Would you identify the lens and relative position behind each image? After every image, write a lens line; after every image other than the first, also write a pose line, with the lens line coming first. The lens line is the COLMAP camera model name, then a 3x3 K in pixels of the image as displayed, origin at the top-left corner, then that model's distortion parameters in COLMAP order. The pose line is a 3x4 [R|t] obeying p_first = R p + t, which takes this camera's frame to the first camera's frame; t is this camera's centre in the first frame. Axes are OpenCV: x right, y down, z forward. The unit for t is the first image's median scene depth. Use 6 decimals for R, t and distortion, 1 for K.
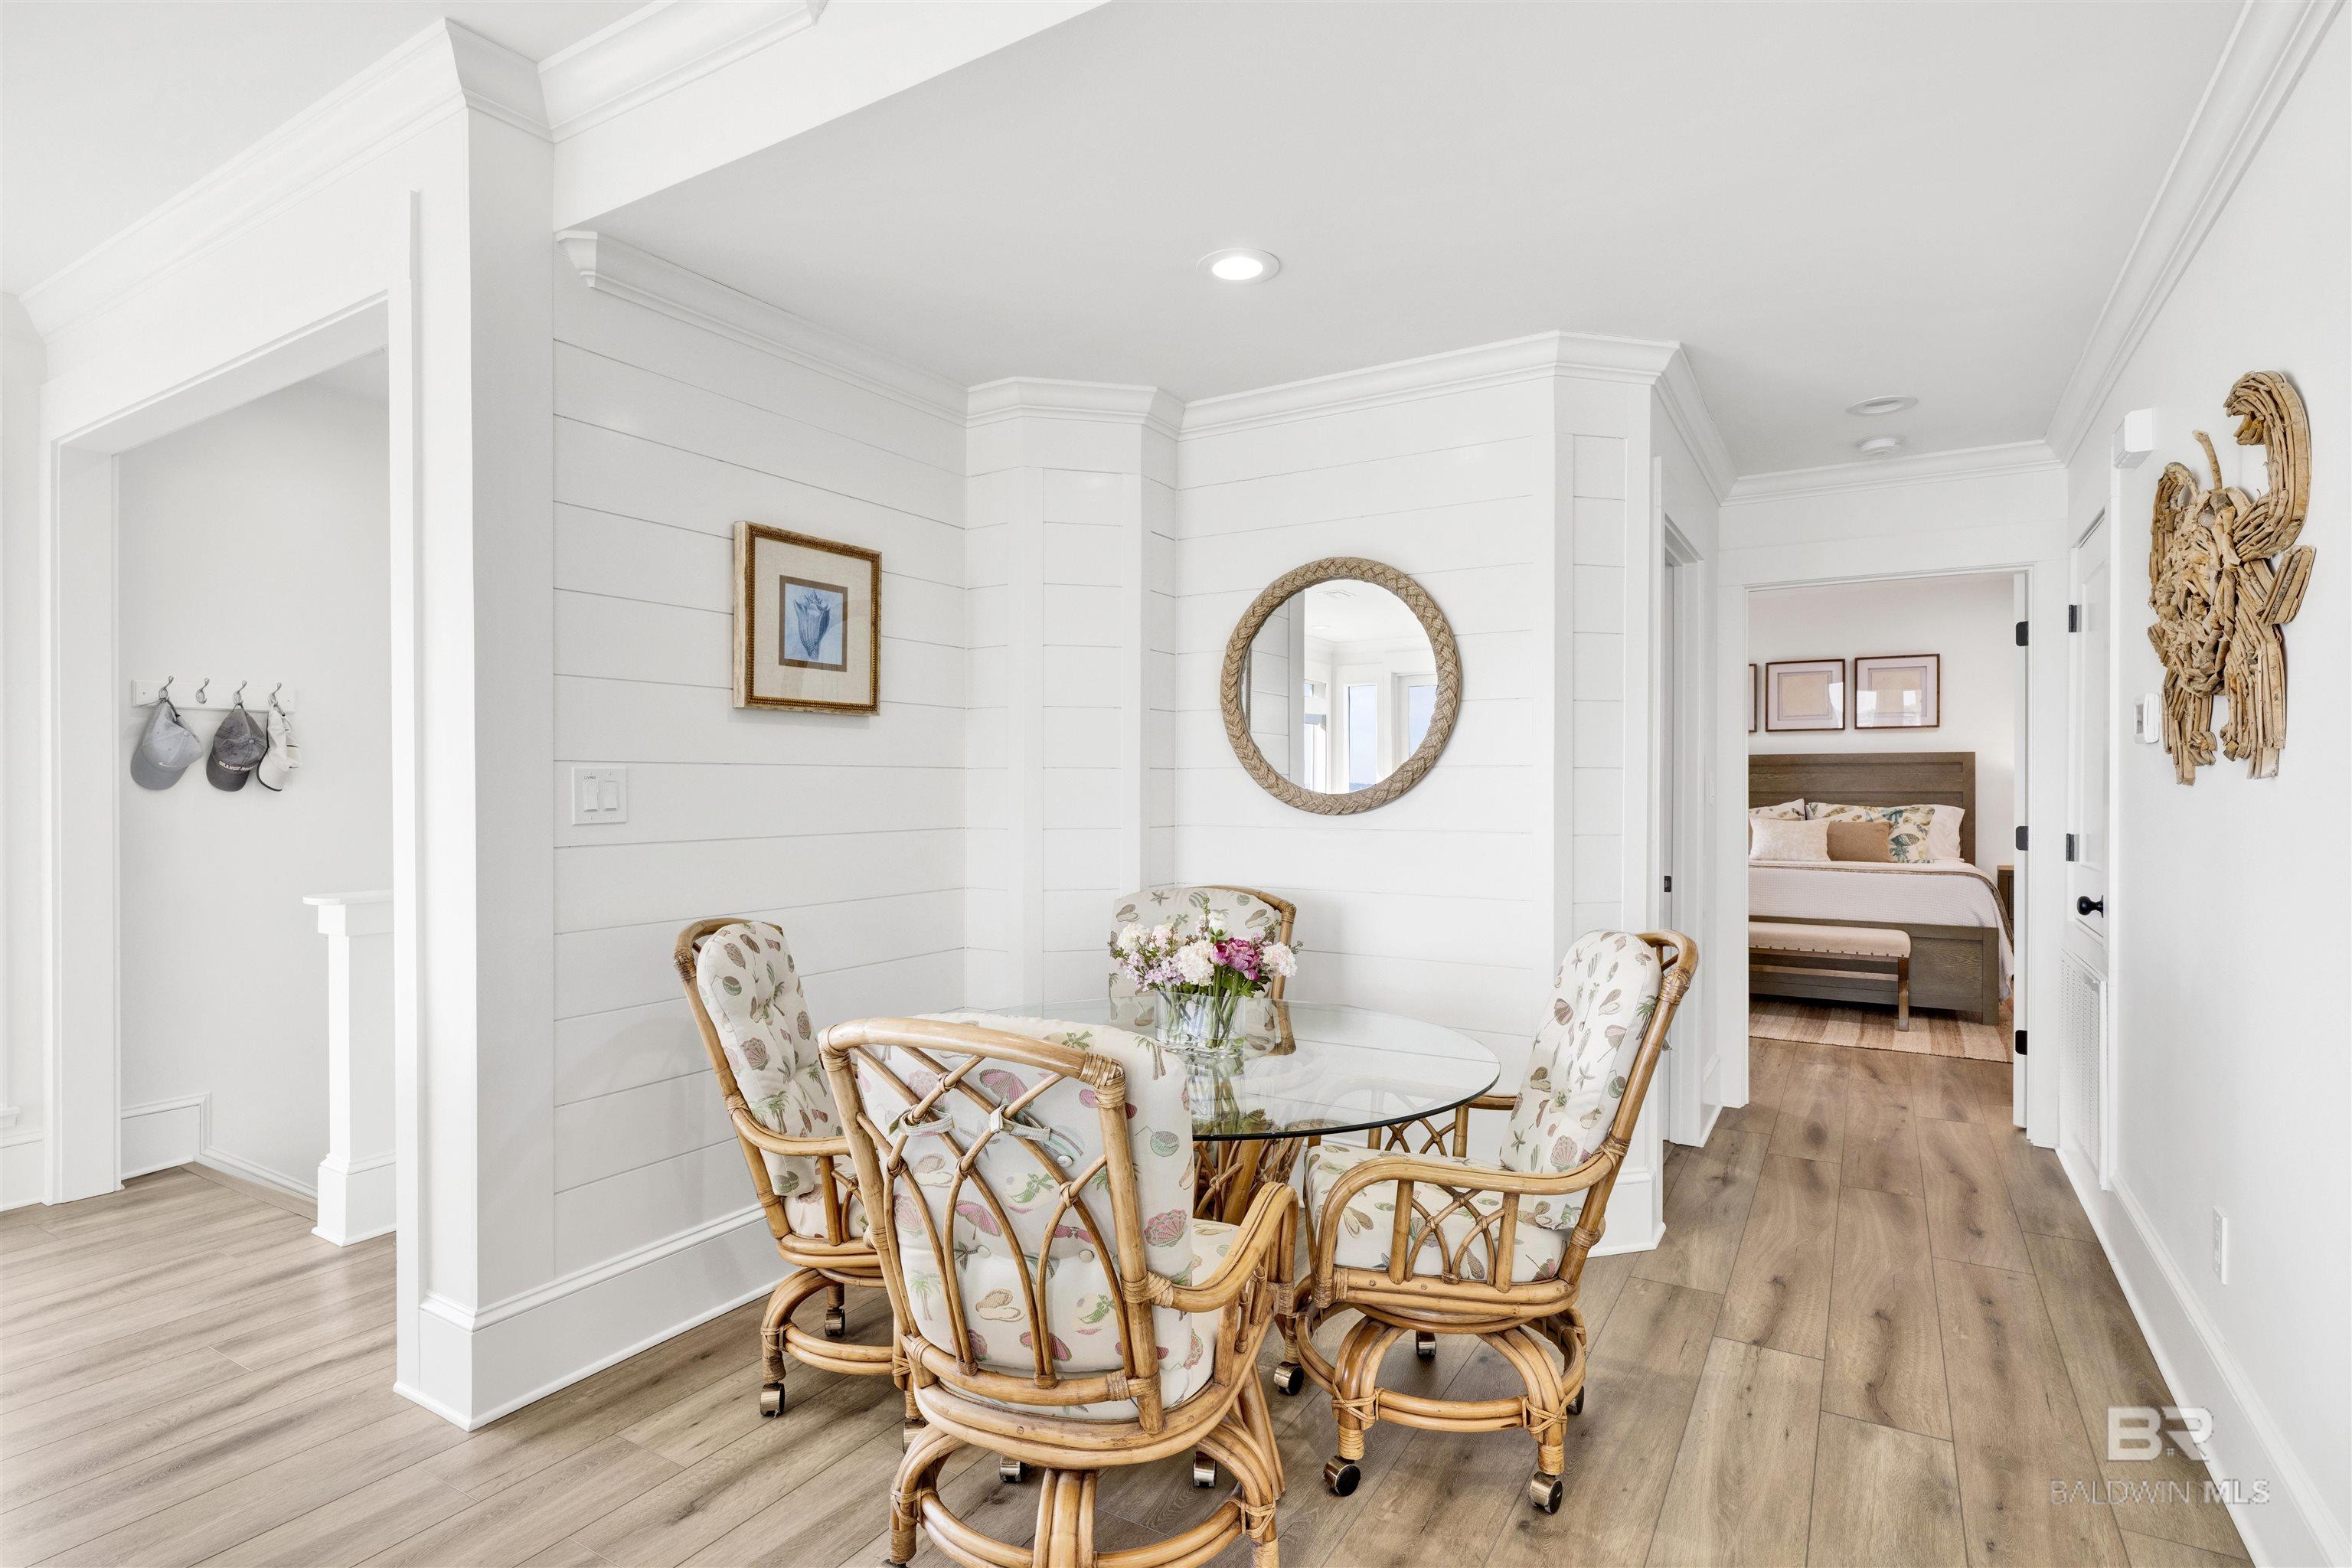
lens RADIAL K [[1225.9, 0, 1161.9], [0, 1225.9, 791.5], [0, 0, 1]] dist [-0.001087, -0.001812]
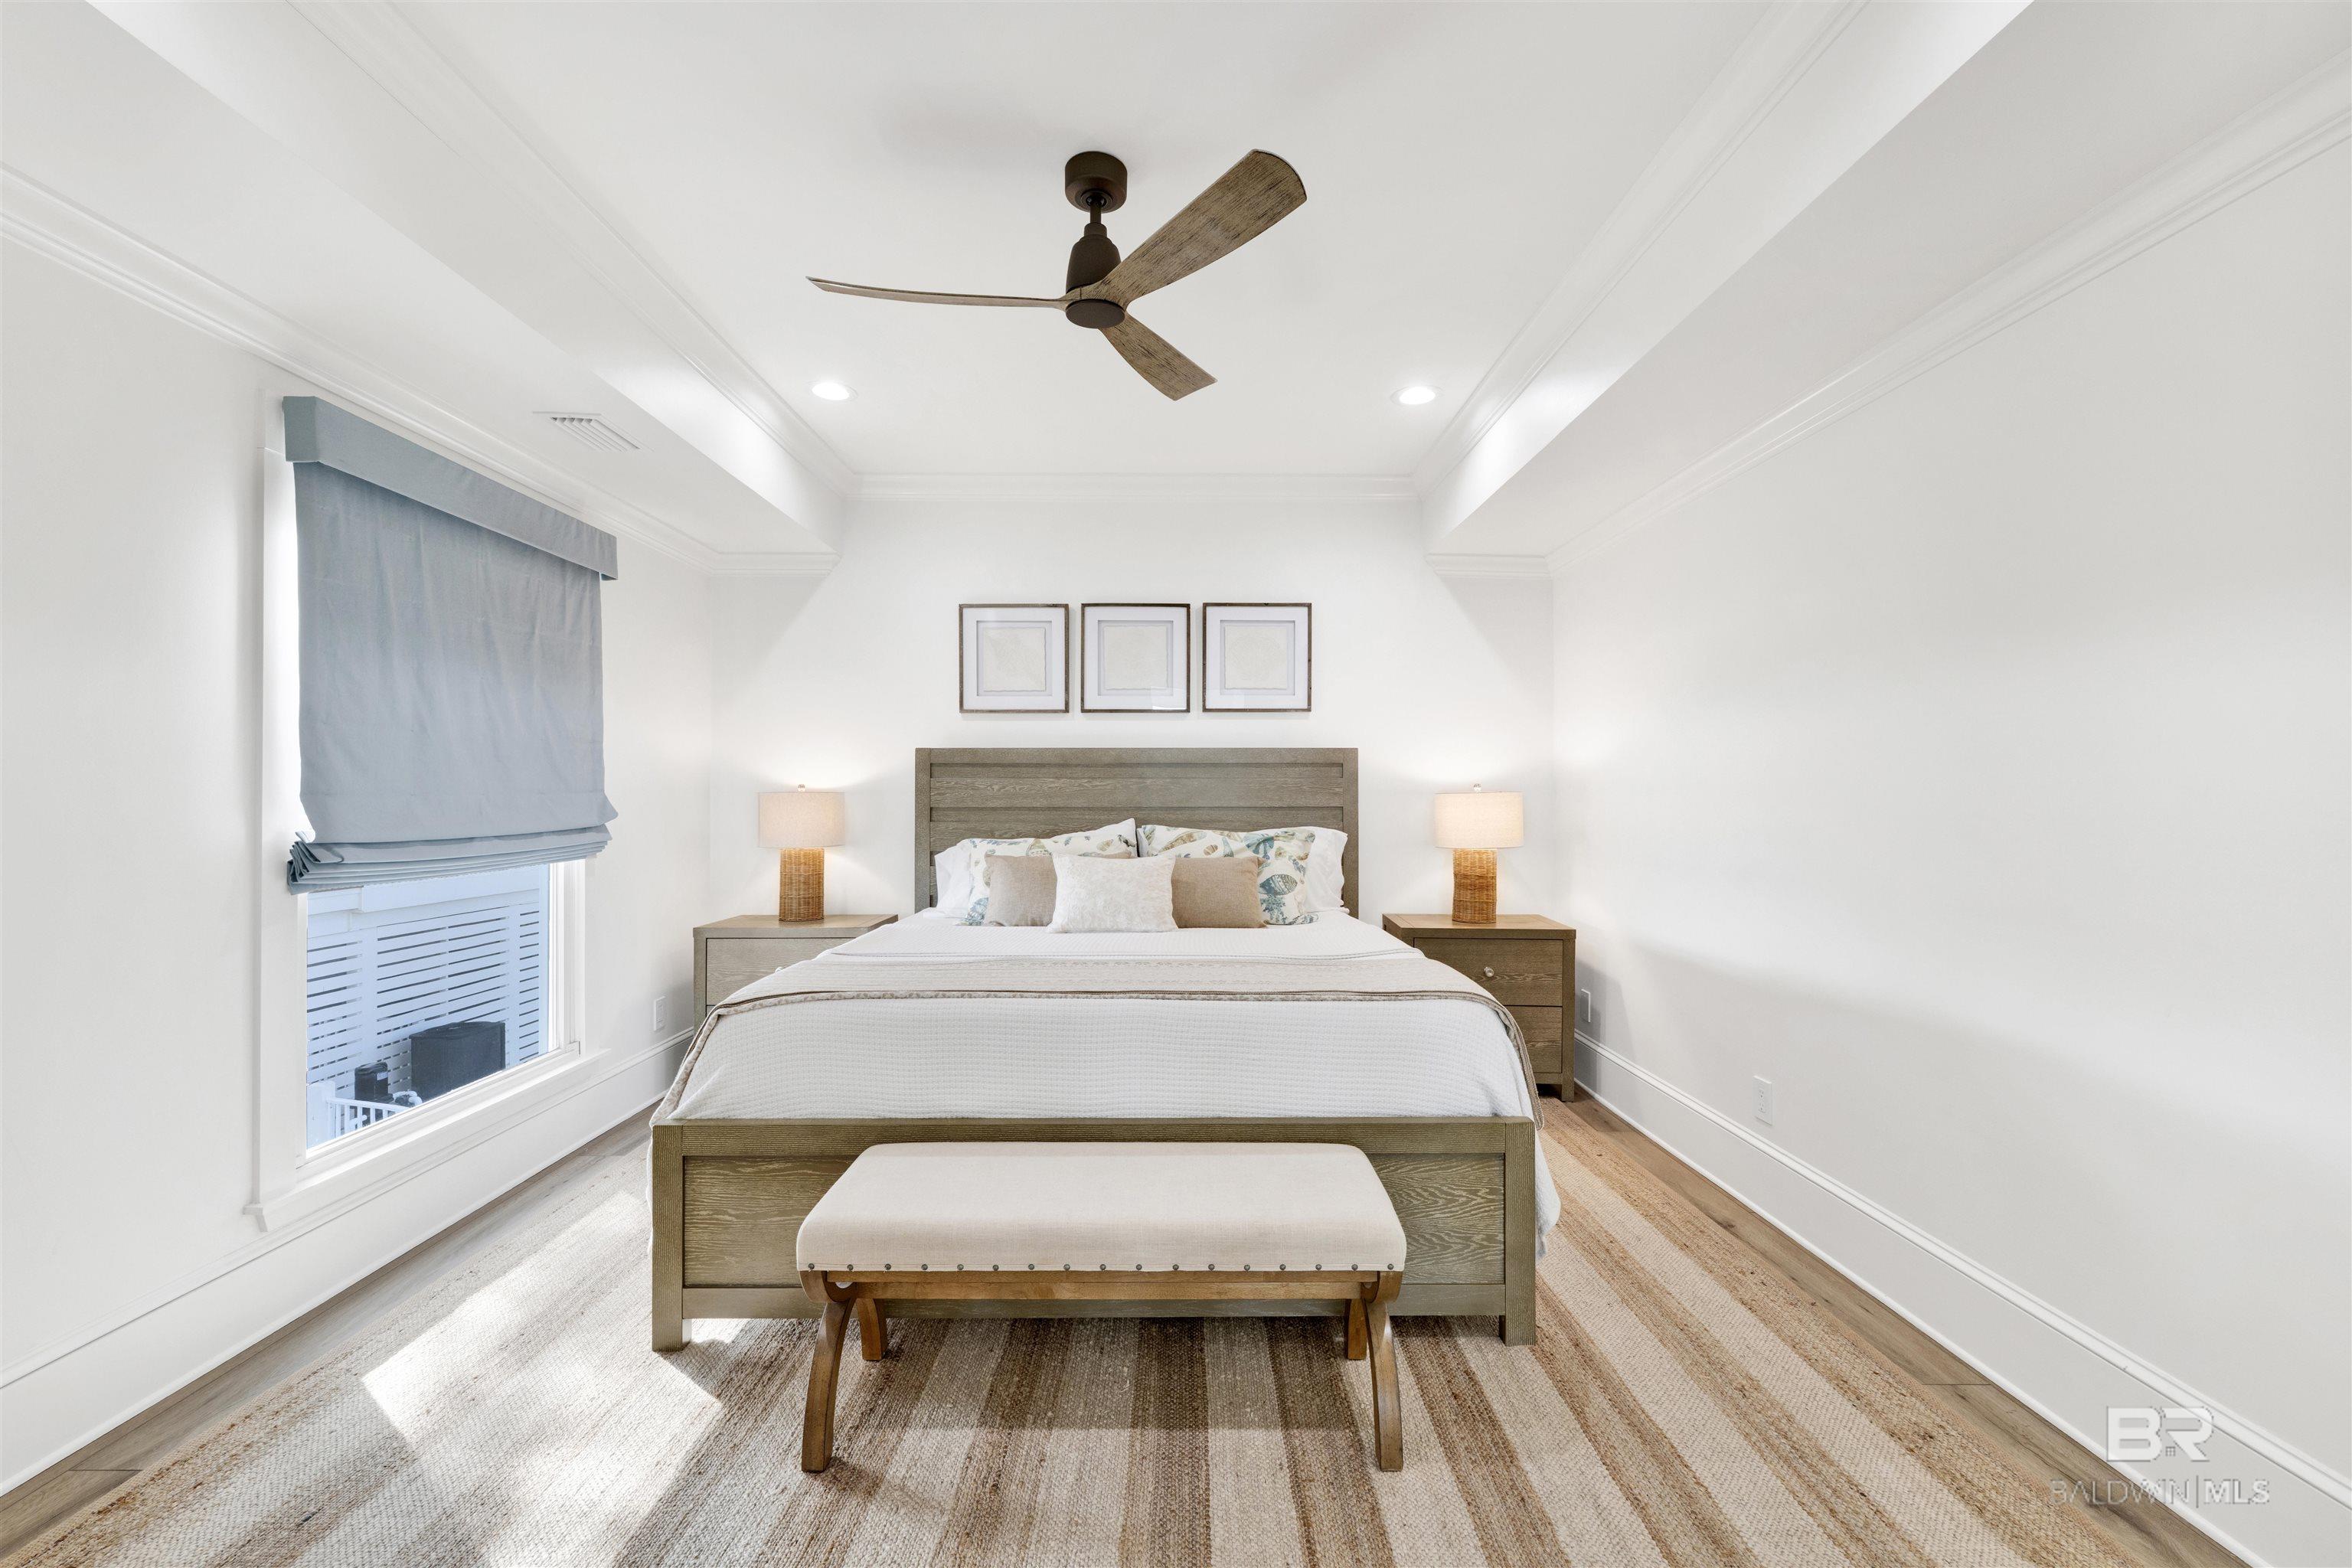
lens RADIAL K [[942.8, 0, 1176.6], [0, 942.8, 792.0], [0, 0, 1]] dist [-0.007006, -0.000552]
pose [[0.860182, 0.005158, 0.509960, 0.316335], [0.000239, 0.999945, -0.010517, -0.002630], [-0.509986, 0.009169, 0.860134, 0.612398]]
